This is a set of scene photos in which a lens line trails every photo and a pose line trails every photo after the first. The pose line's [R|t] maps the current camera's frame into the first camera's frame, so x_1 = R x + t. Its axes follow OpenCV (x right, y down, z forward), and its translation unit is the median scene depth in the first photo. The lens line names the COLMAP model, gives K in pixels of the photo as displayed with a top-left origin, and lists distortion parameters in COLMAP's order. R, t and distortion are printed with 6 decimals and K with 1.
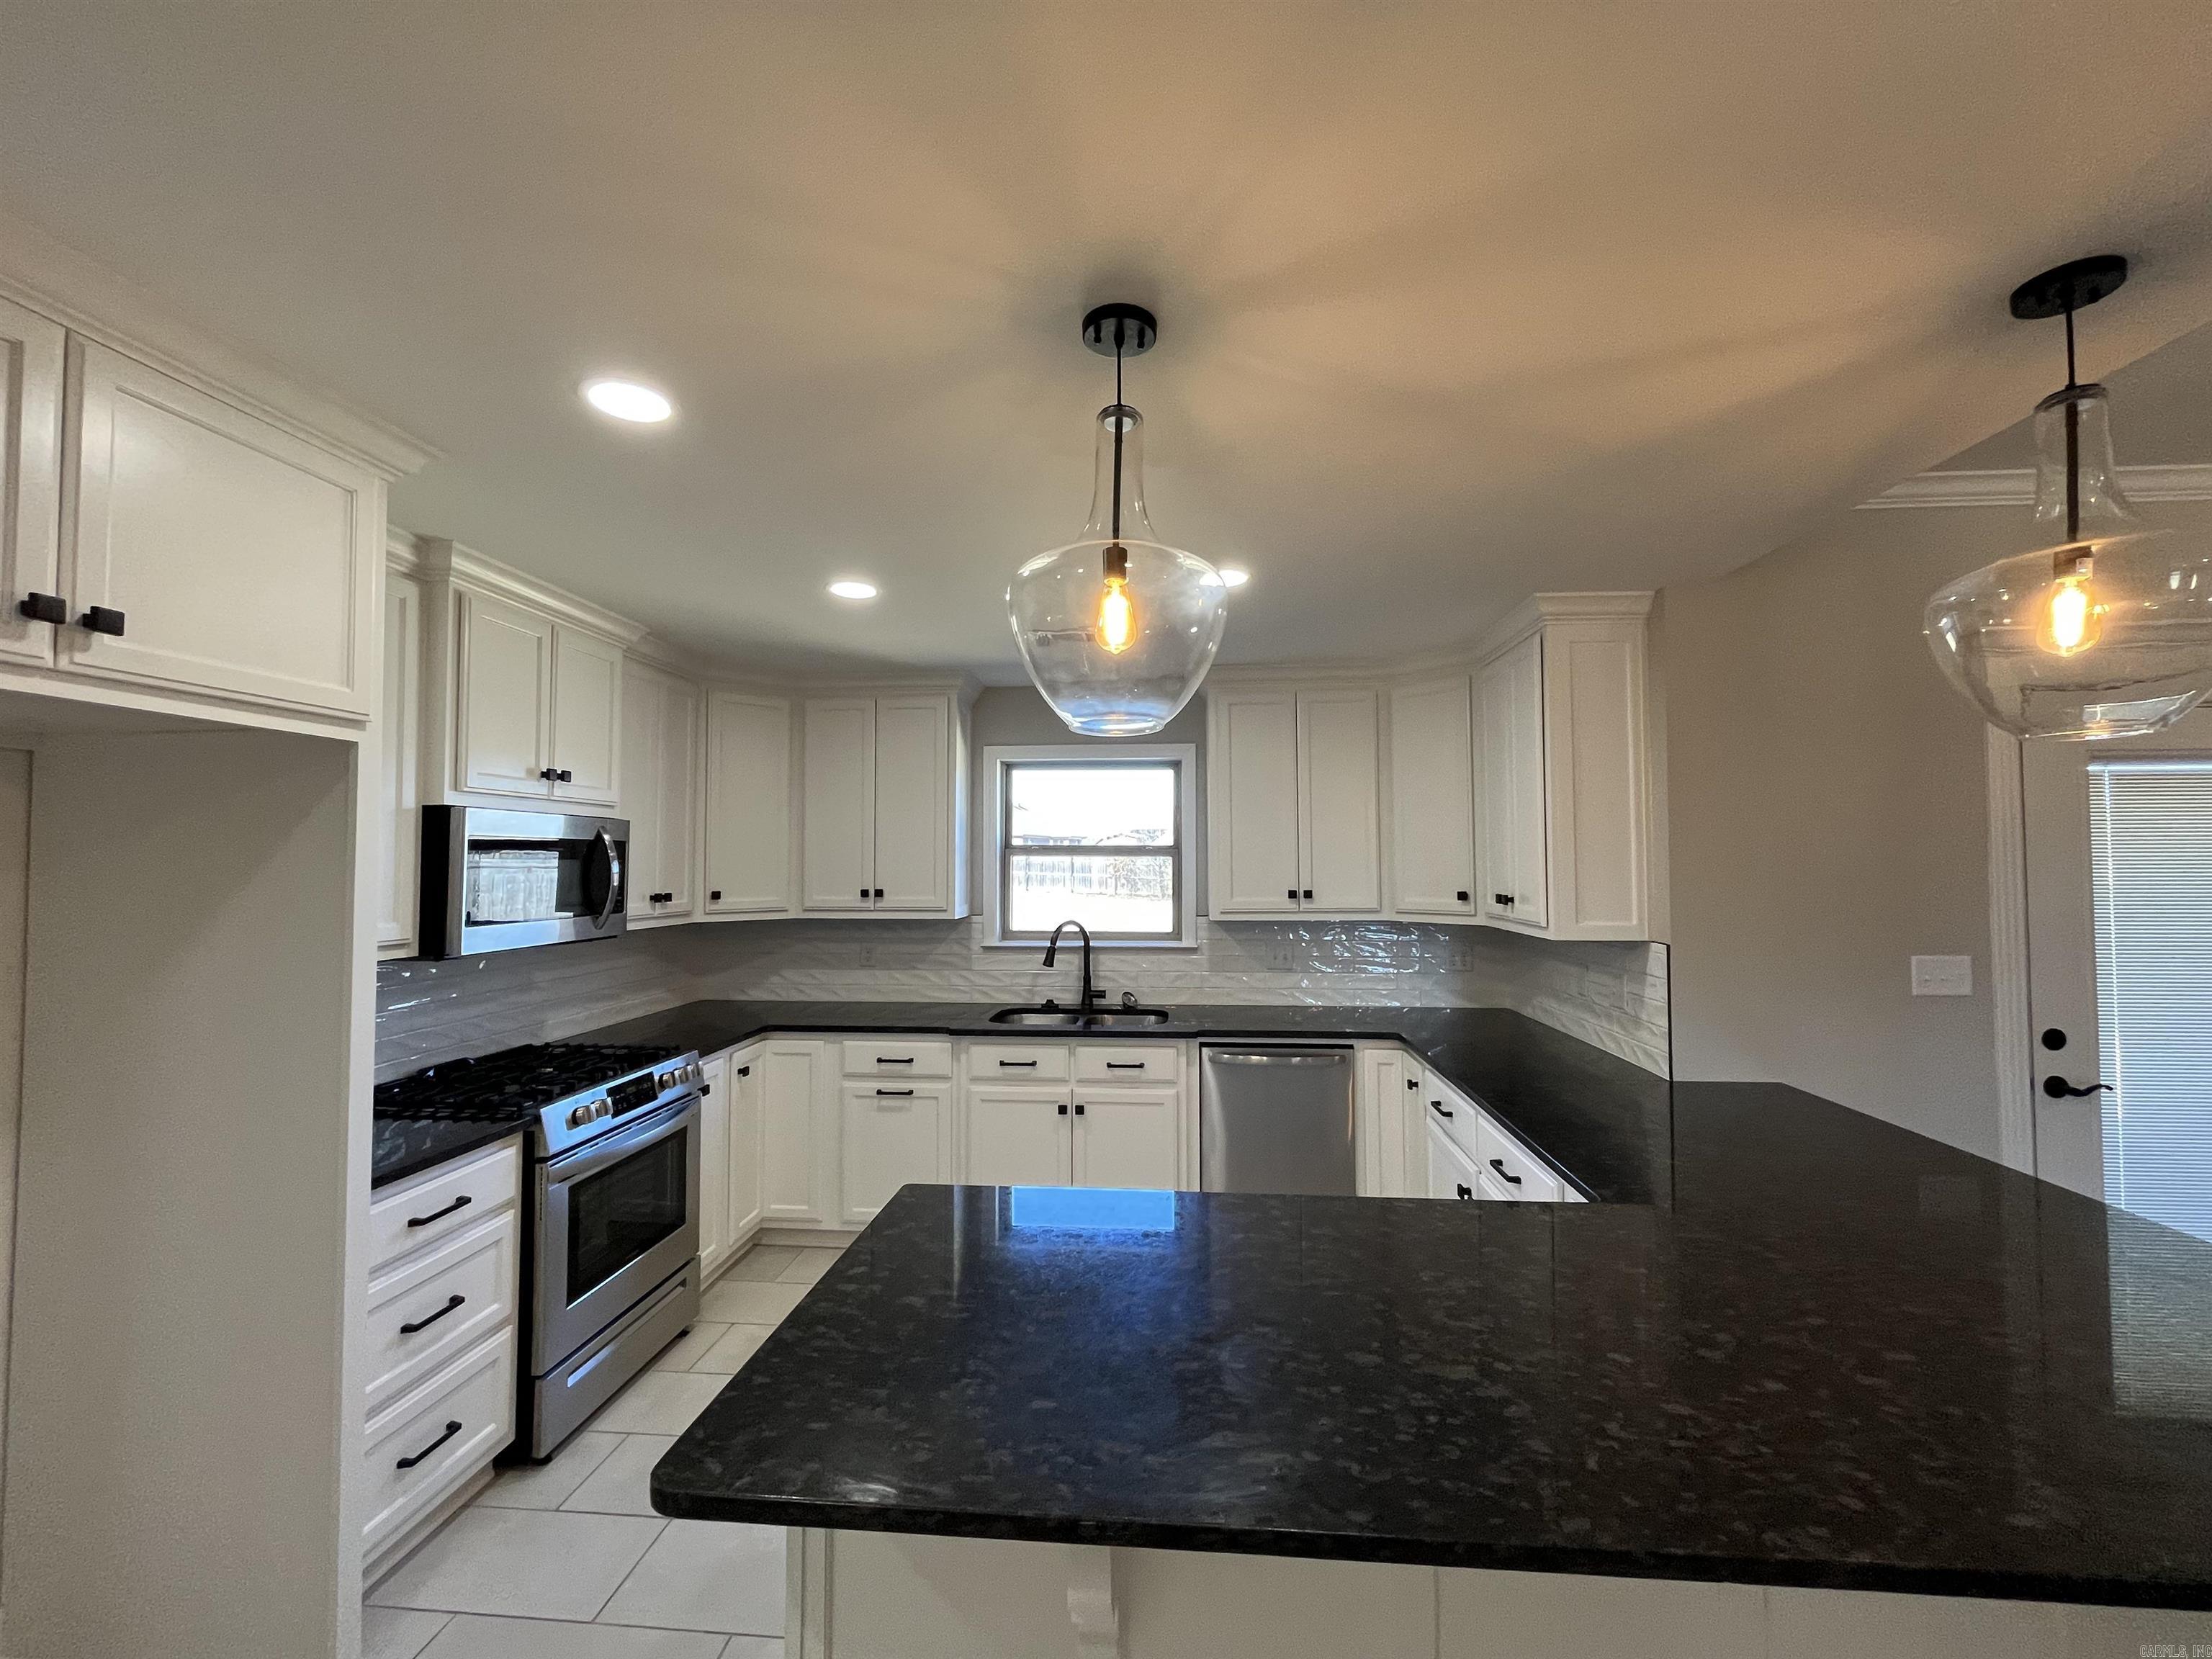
lens RADIAL K [[897.5, 0, 1115.8], [0, 897.5, 830.9], [0, 0, 1]] dist [-0.002859, -0.000069]
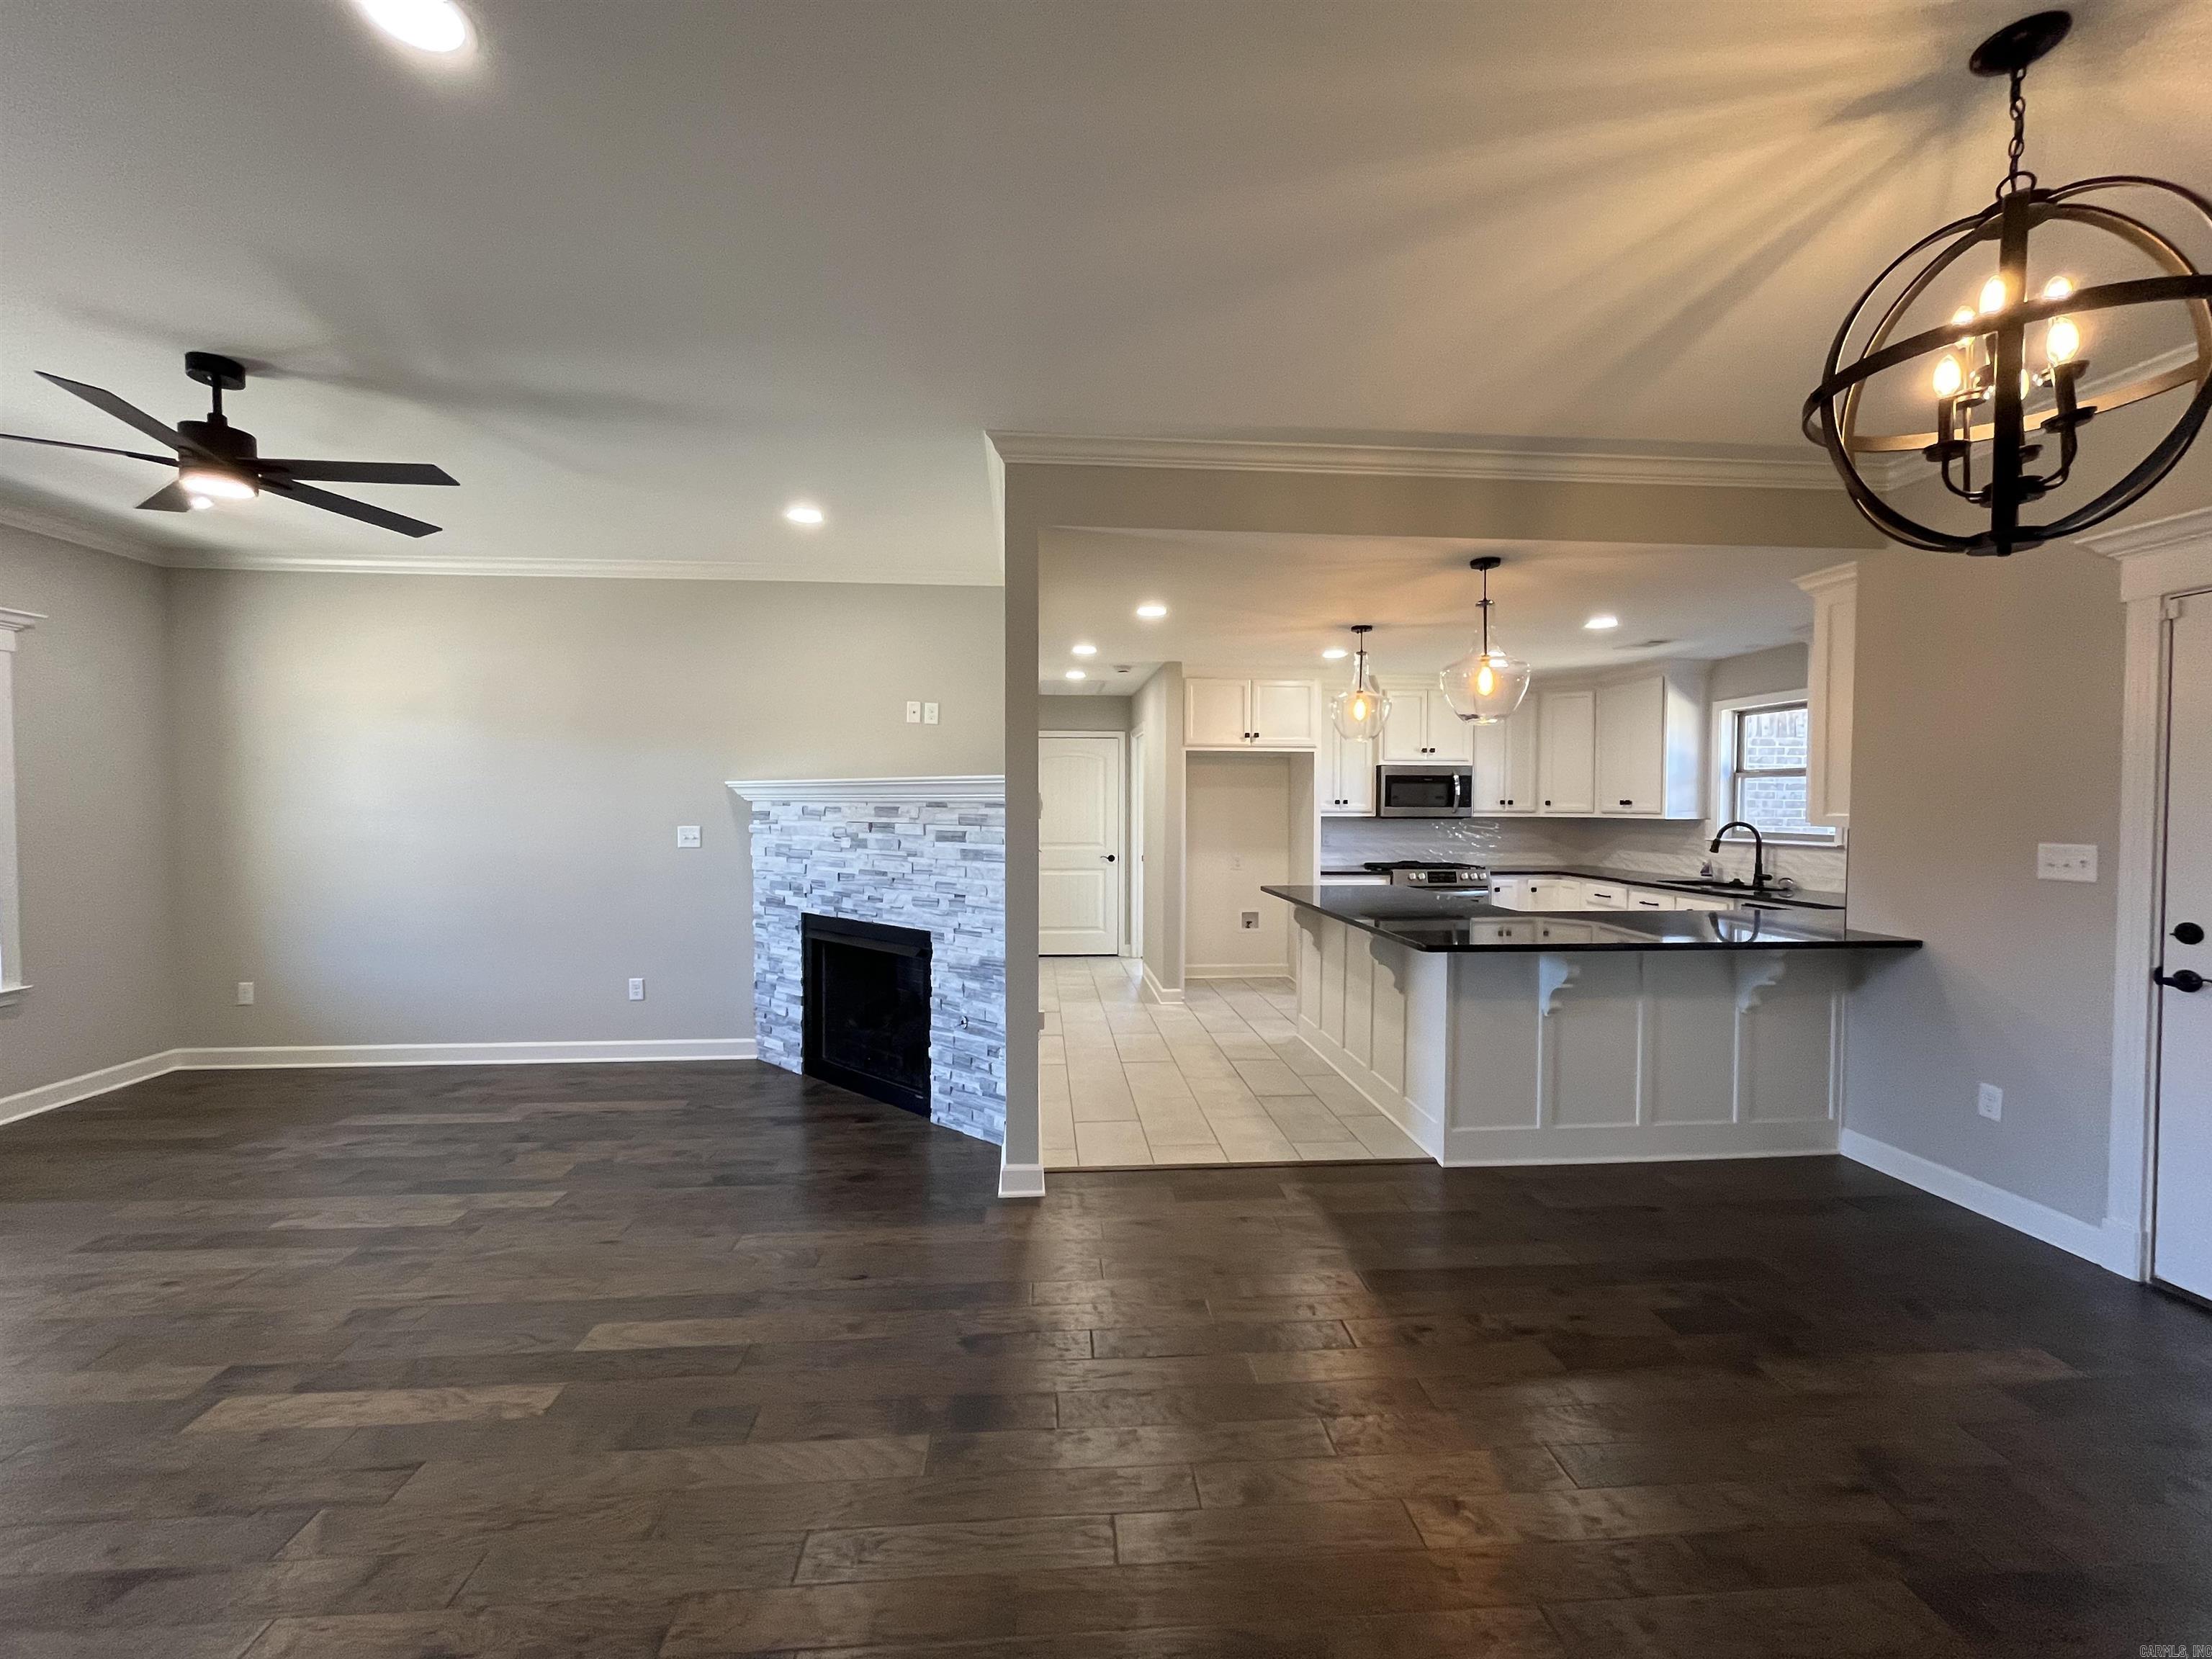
lens RADIAL K [[897.5, 0, 1100.7], [0, 897.5, 825.8], [0, 0, 1]] dist [-0.002859, -0.000069]
pose [[0.153087, 0.024142, -0.987918, 1.173719], [0.031773, 0.999064, 0.029337, 0.031106], [0.987702, -0.035880, 0.152177, -0.206143]]
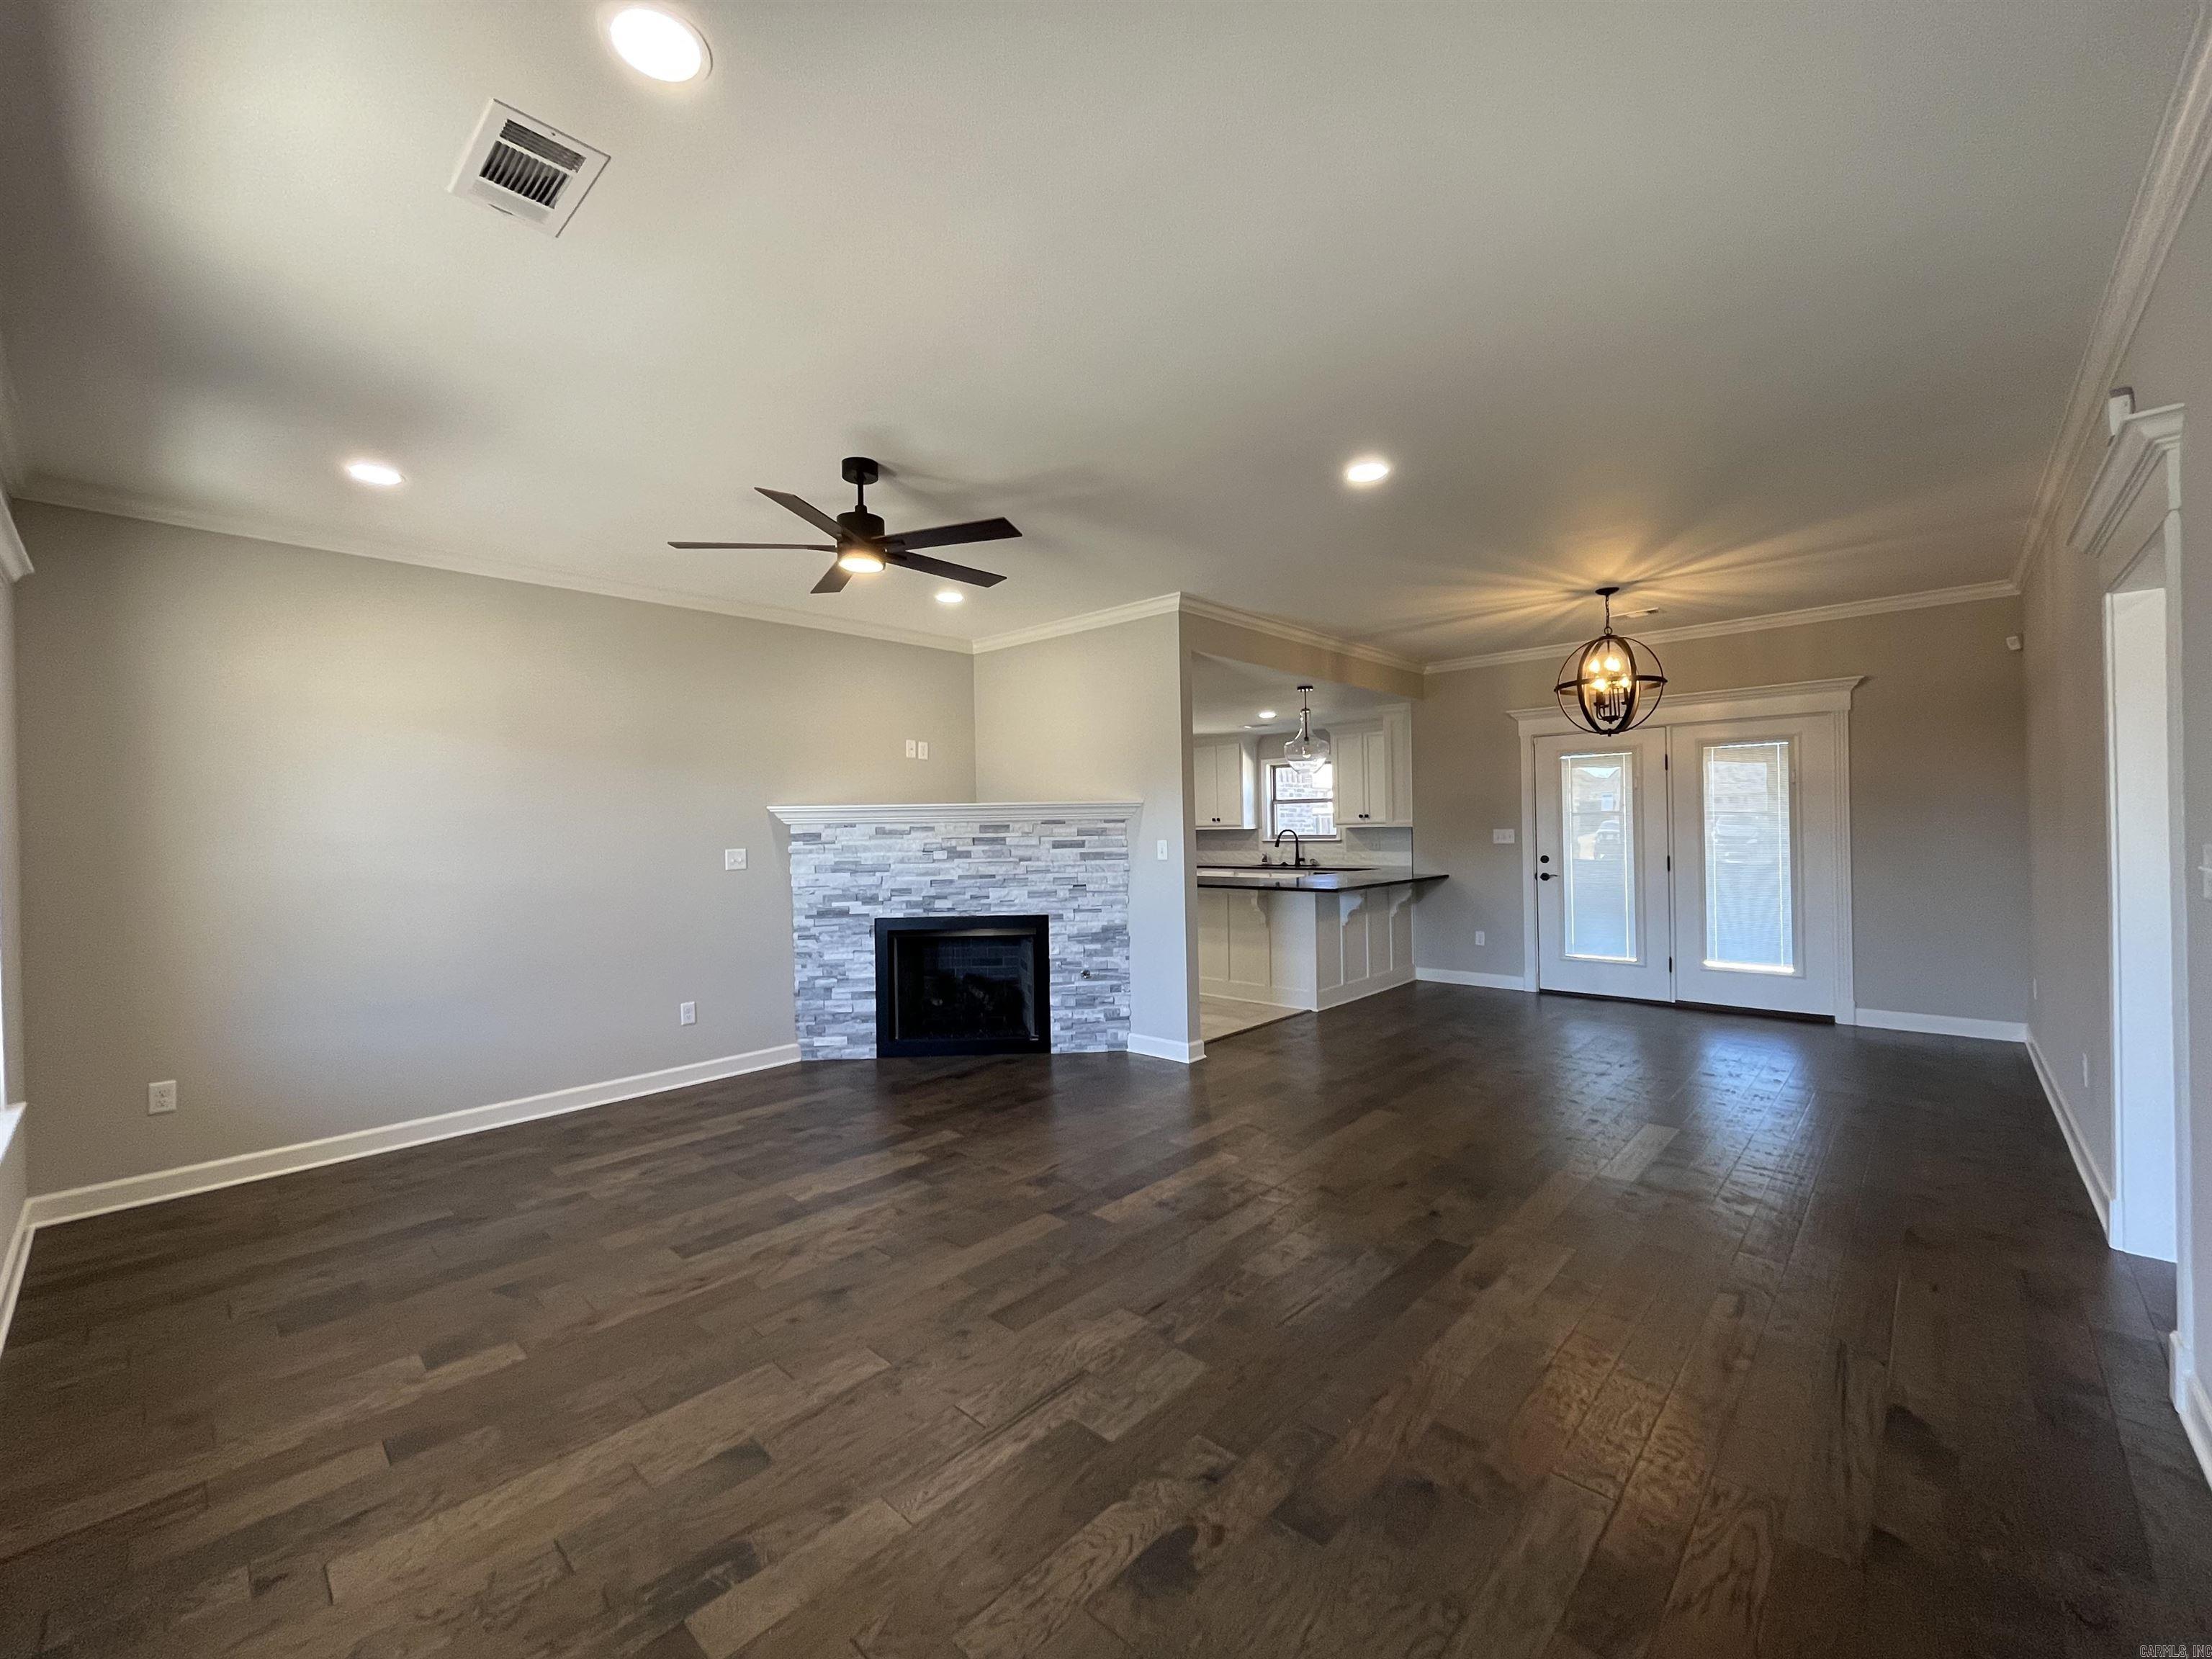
lens RADIAL K [[897.5, 0, 1111.0], [0, 897.5, 828.7], [0, 0, 1]] dist [-0.002859, -0.000069]
pose [[0.783007, -0.014537, -0.621844, 1.094322], [0.041162, 0.998746, 0.028483, 0.006353], [0.620650, -0.047899, 0.782623, -1.229650]]
